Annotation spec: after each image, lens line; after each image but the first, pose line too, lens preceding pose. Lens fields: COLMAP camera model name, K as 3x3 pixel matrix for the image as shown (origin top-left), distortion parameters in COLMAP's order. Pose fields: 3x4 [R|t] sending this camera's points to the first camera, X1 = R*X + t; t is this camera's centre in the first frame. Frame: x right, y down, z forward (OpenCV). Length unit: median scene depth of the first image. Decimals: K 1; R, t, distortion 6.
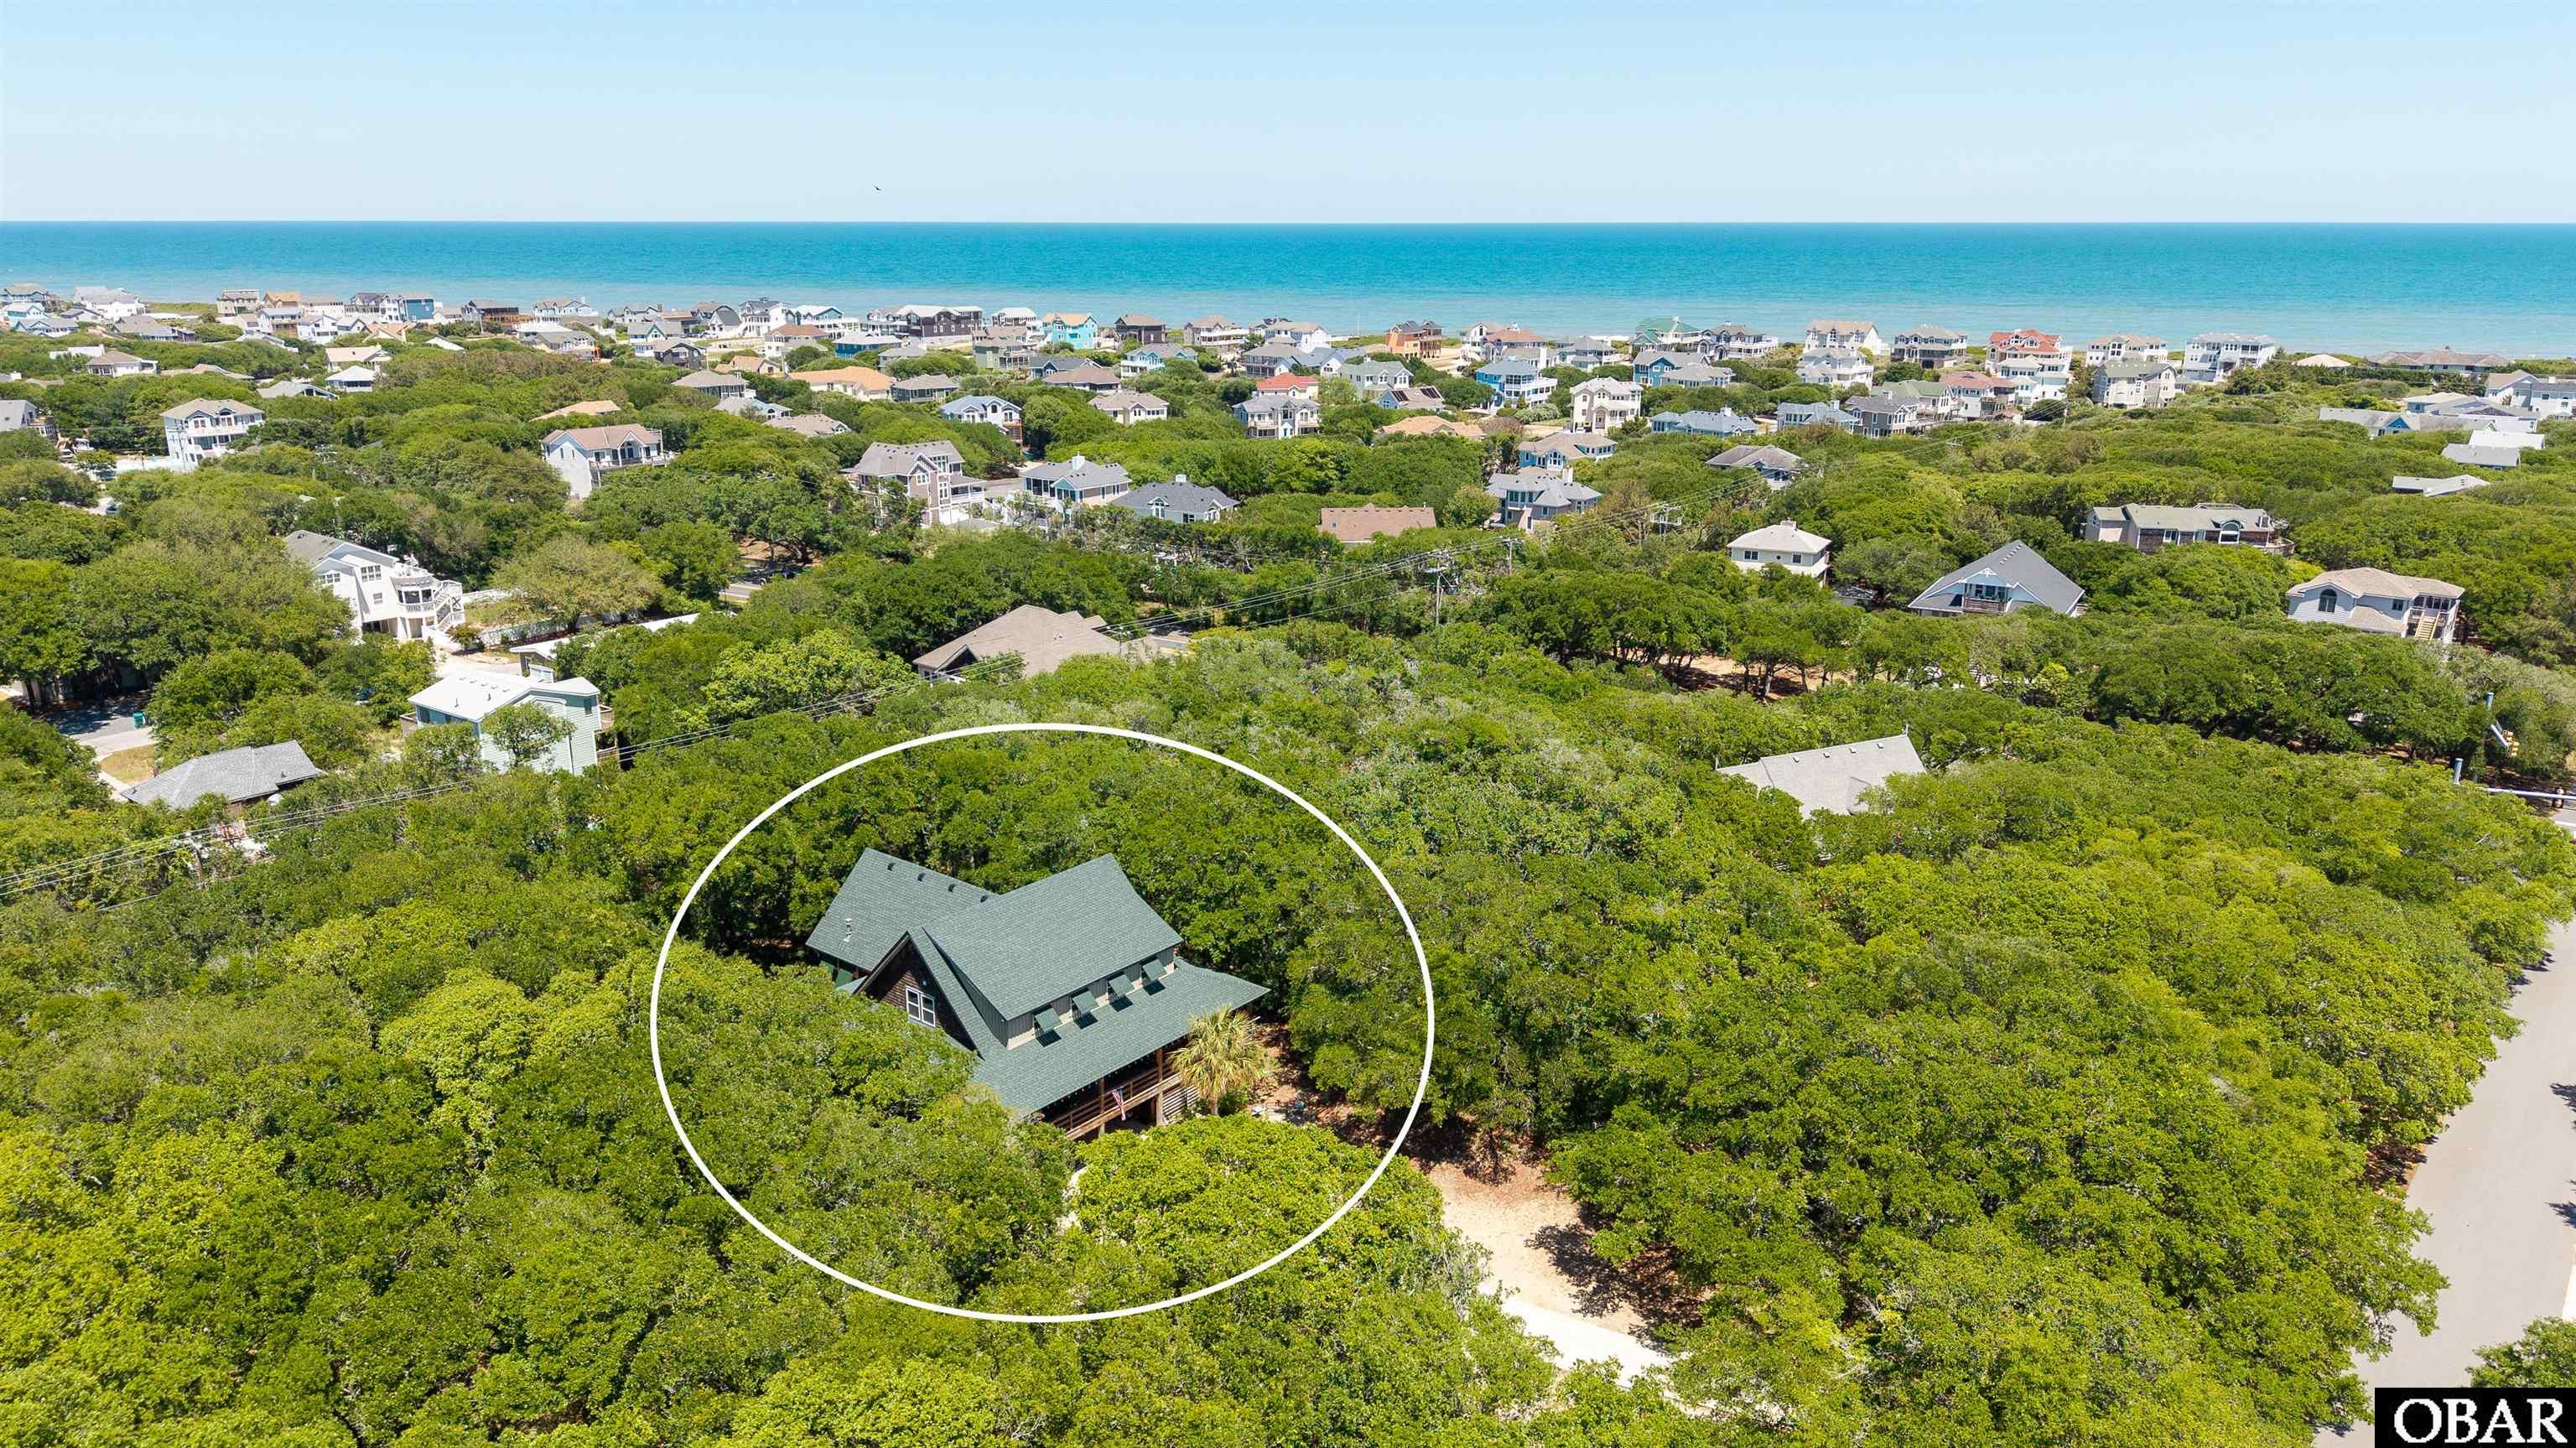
lens RADIAL K [[1732.1, 0, 1289.2], [0, 1732.1, 796.2], [0, 0, 1]] dist [0.050314, -0.070357]
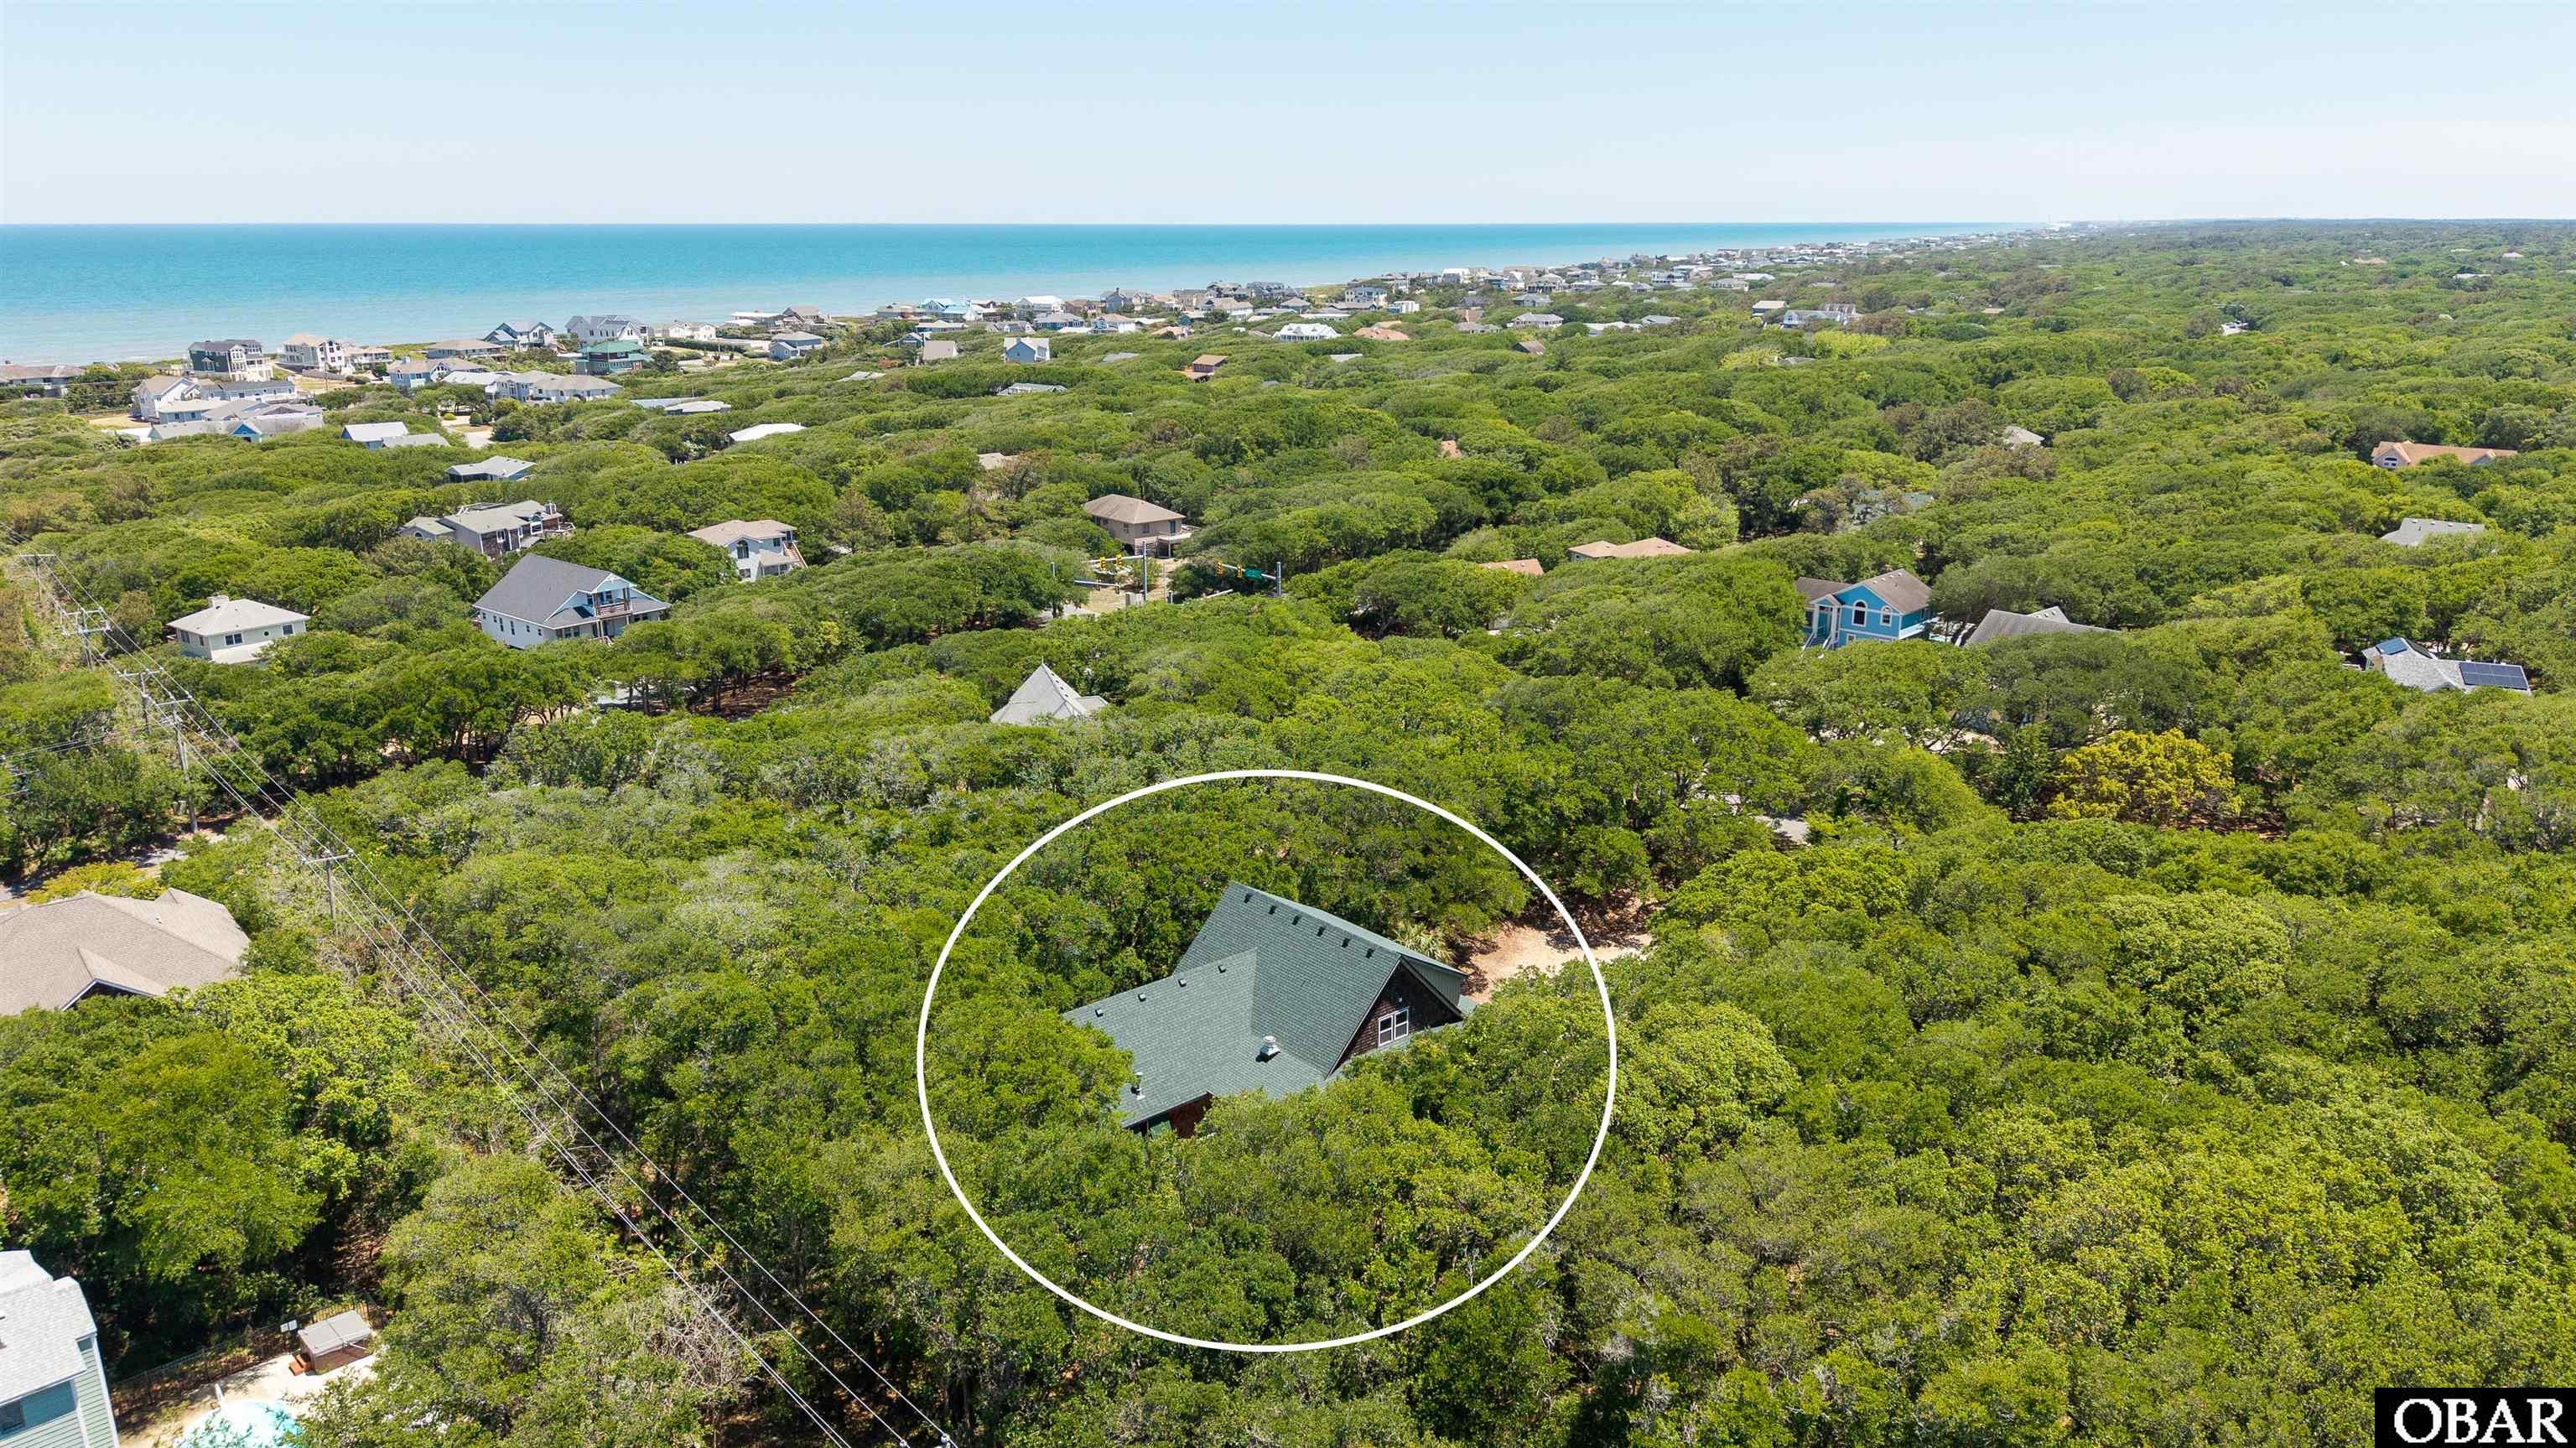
lens RADIAL K [[1732.1, 0, 1289.5], [0, 1732.1, 769.1], [0, 0, 1]] dist [0.050314, -0.070357]
pose [[0.157217, -0.296983, 0.941851, -0.461424], [0.311955, 0.919814, 0.237962, -0.120184], [-0.936999, 0.256404, 0.237256, 0.328269]]
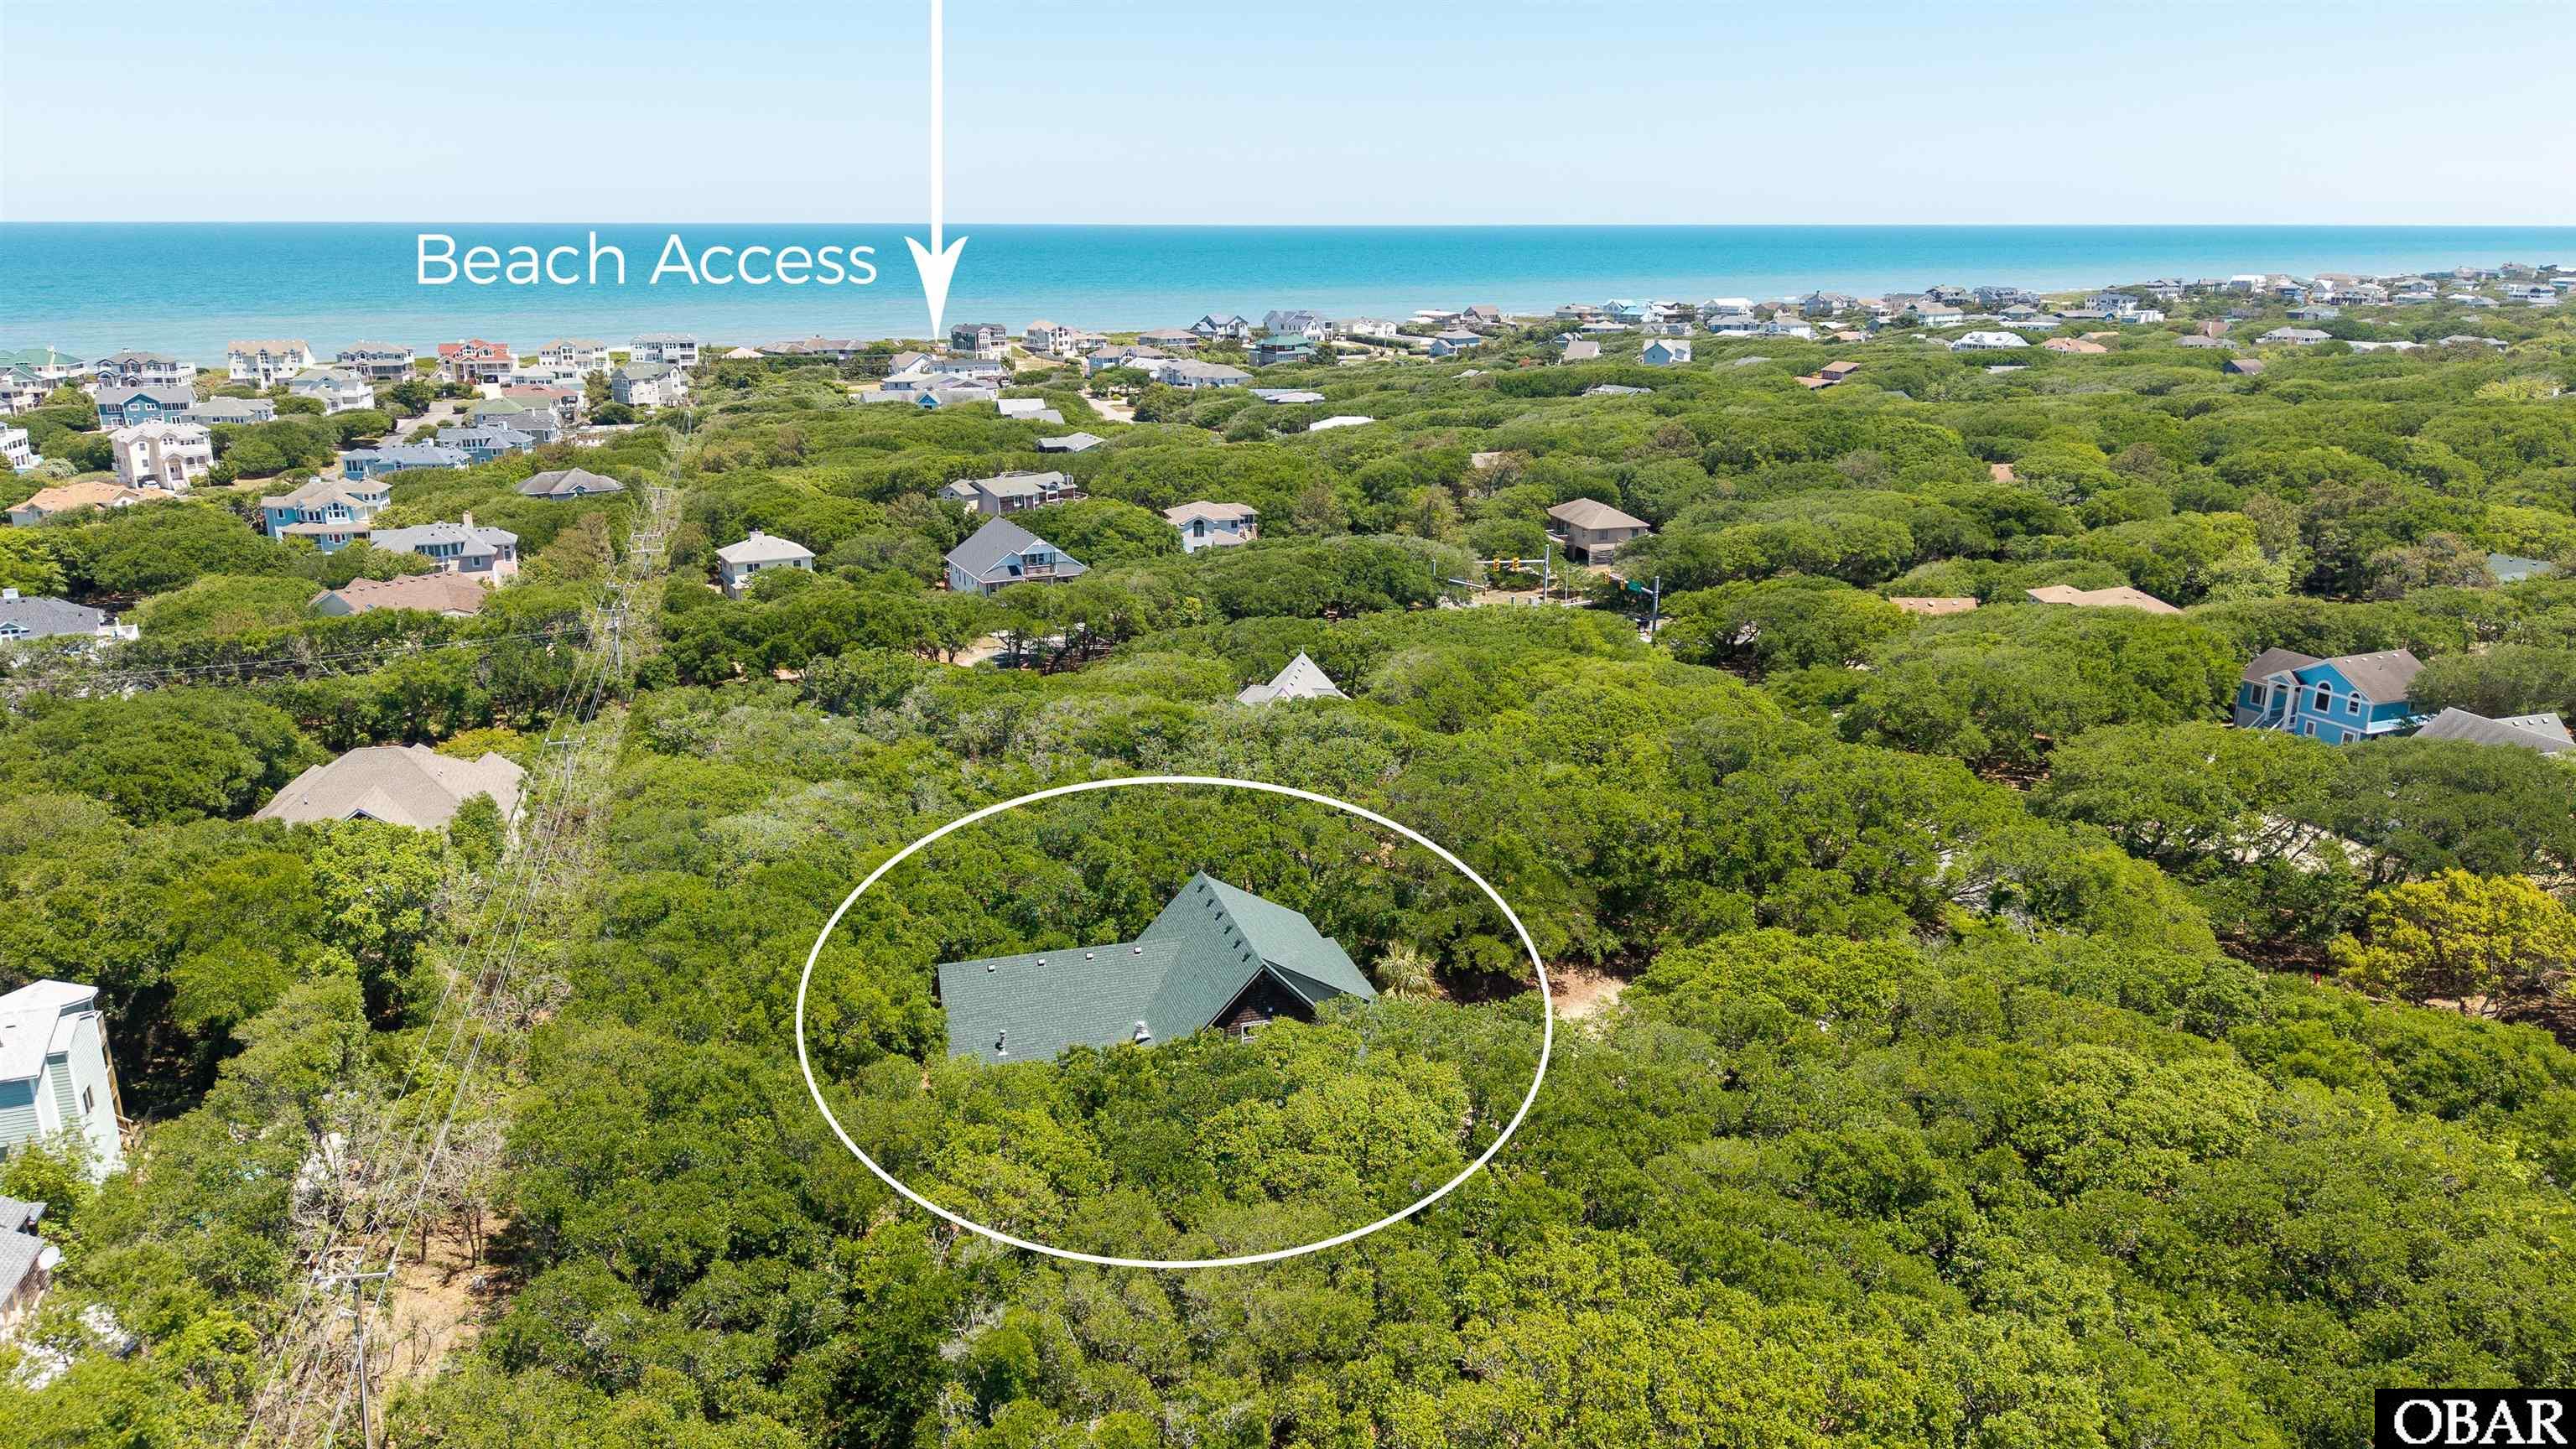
lens RADIAL K [[1732.2, 0, 1289.1], [0, 1732.2, 733.1], [0, 0, 1]] dist [0.050314, -0.070357]
pose [[0.552634, -0.234131, 0.799862, -0.393762], [0.261087, 0.960055, 0.100635, -0.064972], [-0.791473, 0.153219, 0.591688, 0.156163]]
